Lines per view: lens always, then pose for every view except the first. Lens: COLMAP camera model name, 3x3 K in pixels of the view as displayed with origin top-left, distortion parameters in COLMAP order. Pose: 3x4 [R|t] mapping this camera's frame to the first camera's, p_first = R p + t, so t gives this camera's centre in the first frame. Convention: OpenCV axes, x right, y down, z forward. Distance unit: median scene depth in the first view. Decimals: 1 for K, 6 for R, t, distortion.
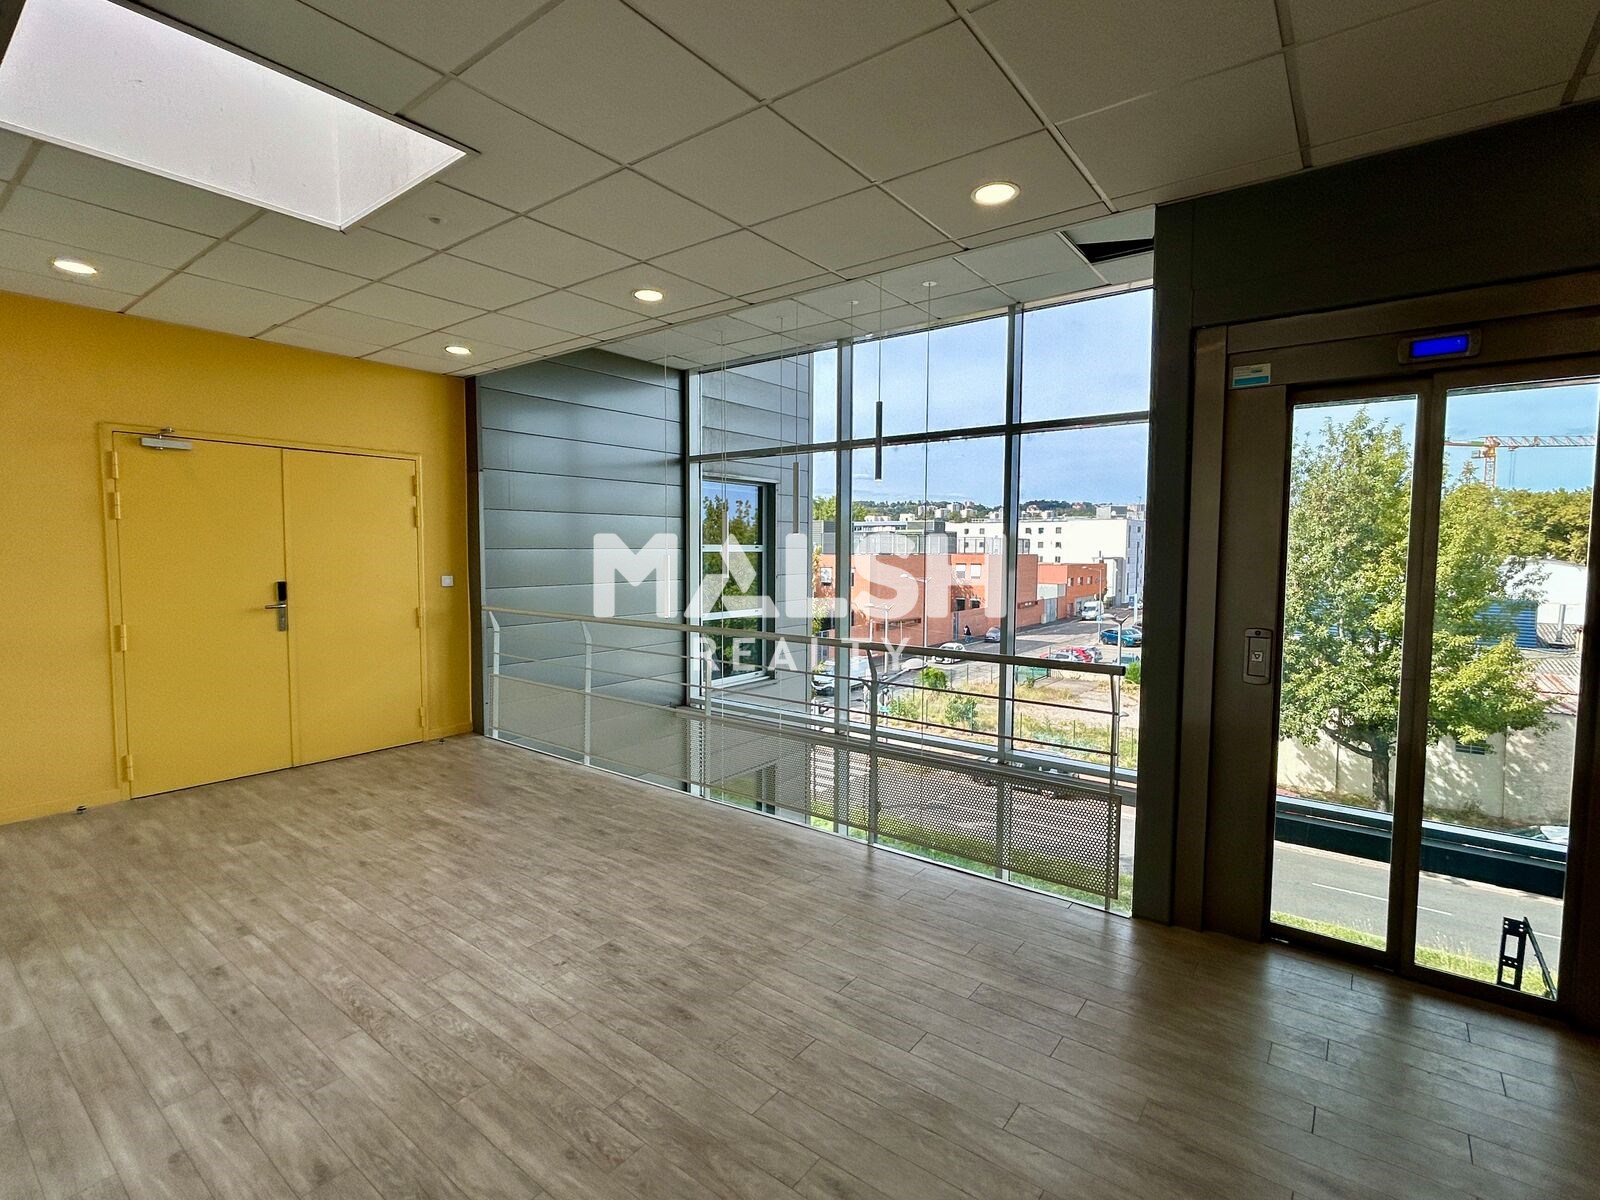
lens RADIAL K [[755.8, 0, 798.2], [0, 755.8, 605.3], [0, 0, 1]] dist [0.000840, -0.000283]
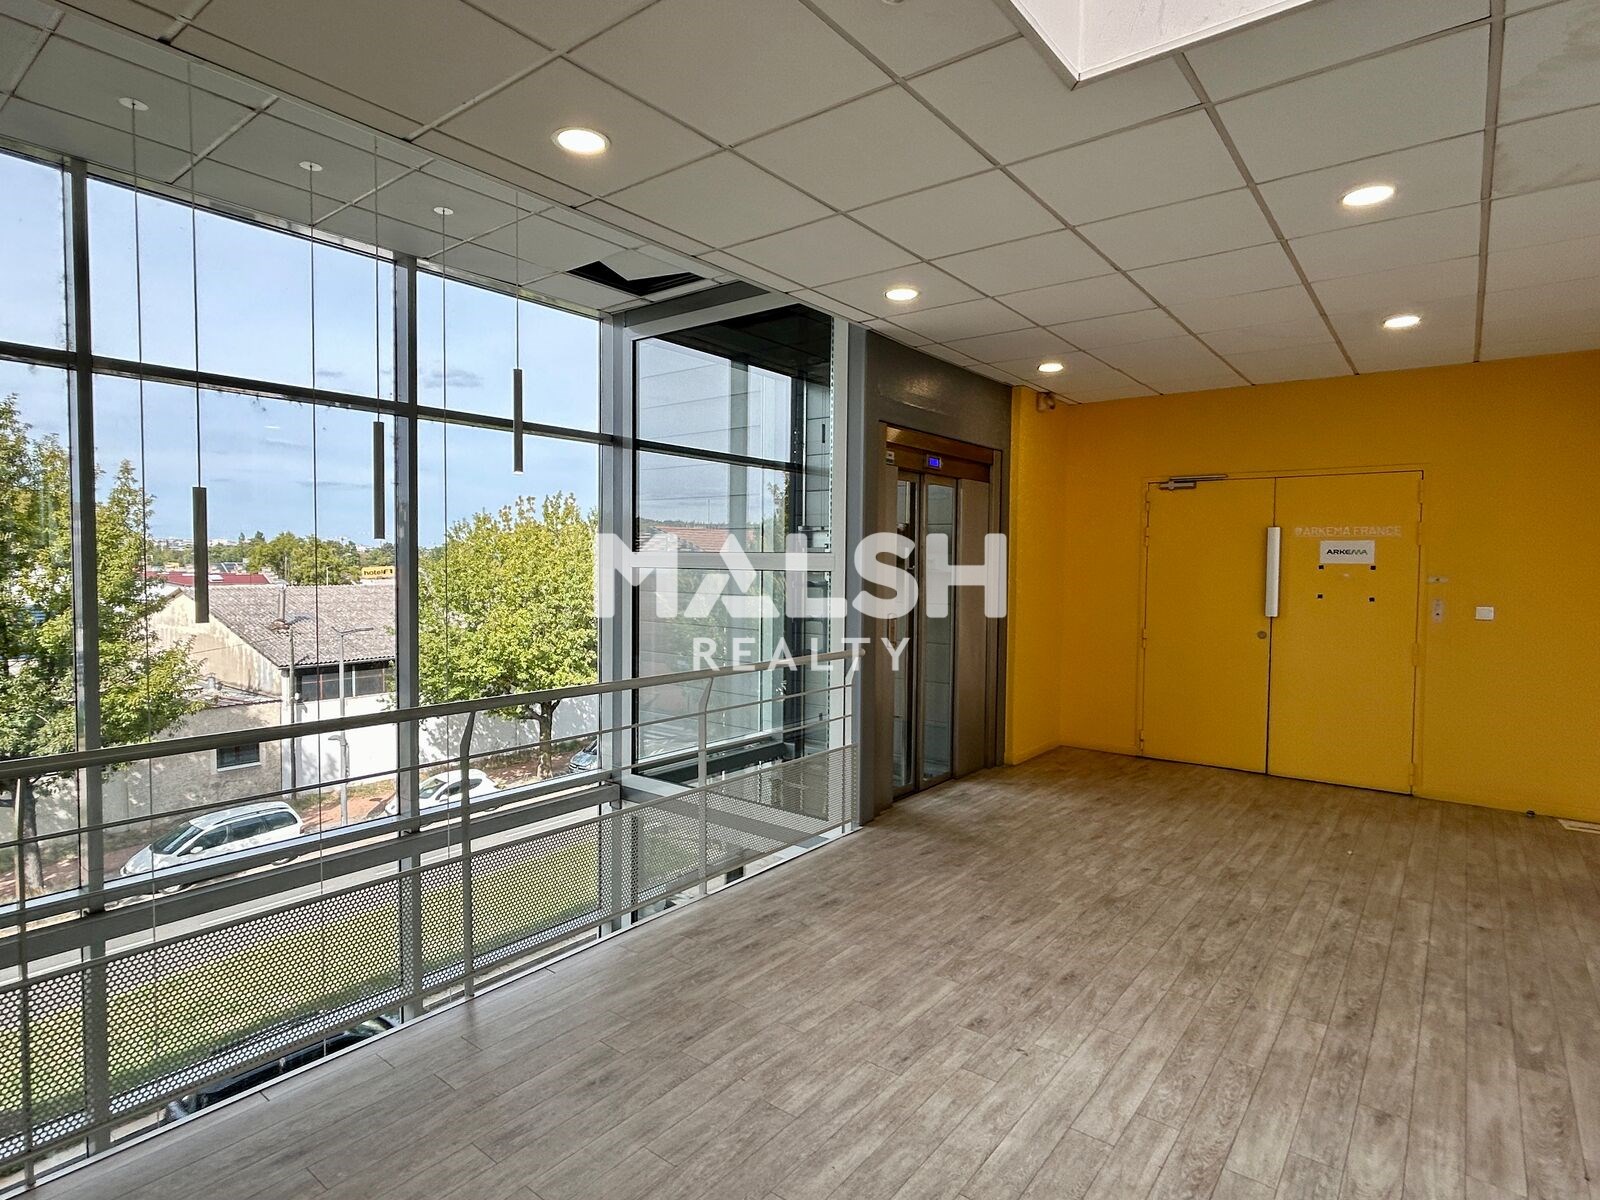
lens RADIAL K [[848.5, 0, 798.8], [0, 848.5, 592.7], [0, 0, 1]] dist [-0.000474, 0.001710]
pose [[0.015589, -0.041909, 0.999000, -1.094115], [0.063982, 0.997115, 0.040831, -0.090354], [-0.997829, 0.063281, 0.018225, 1.042515]]
